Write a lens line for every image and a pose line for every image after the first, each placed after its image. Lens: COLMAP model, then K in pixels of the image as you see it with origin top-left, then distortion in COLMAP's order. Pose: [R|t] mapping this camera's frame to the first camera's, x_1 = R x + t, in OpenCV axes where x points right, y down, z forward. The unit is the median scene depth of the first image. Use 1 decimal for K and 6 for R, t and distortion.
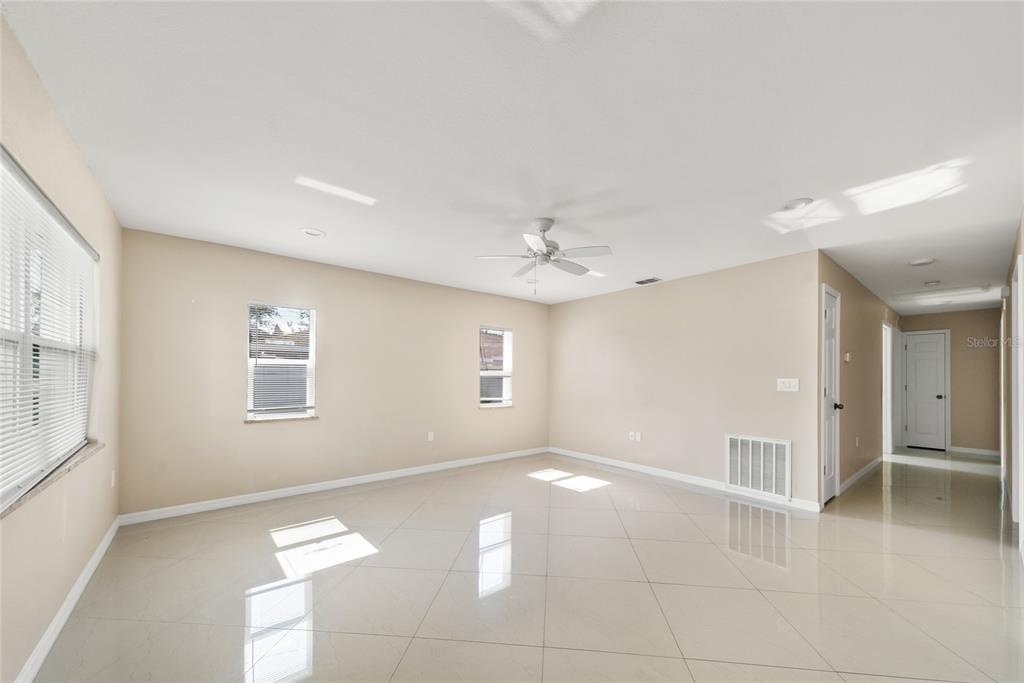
lens RADIAL K [[371.5, 0, 512.2], [0, 371.5, 374.0], [0, 0, 1]] dist [0.000243, -0.000391]
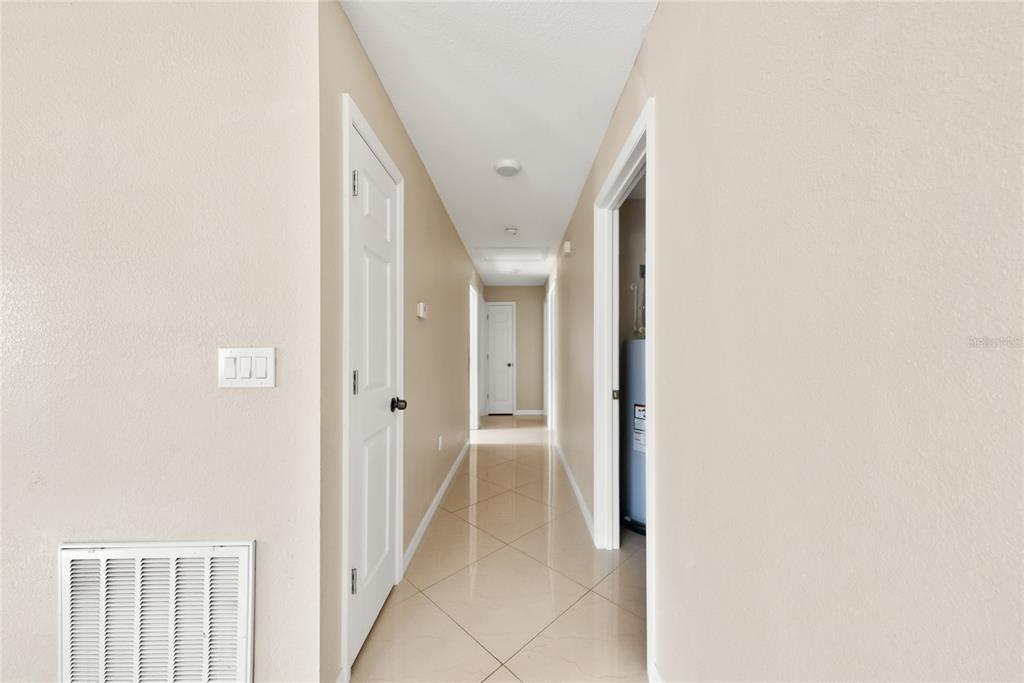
lens RADIAL K [[371.5, 0, 515.2], [0, 371.5, 344.5], [0, 0, 1]] dist [0.000243, -0.000391]
pose [[0.625820, 0.001516, 0.779966, 0.399988], [-0.000464, 0.999999, -0.001572, 0.006110], [-0.779967, 0.000622, 0.625820, 0.387728]]
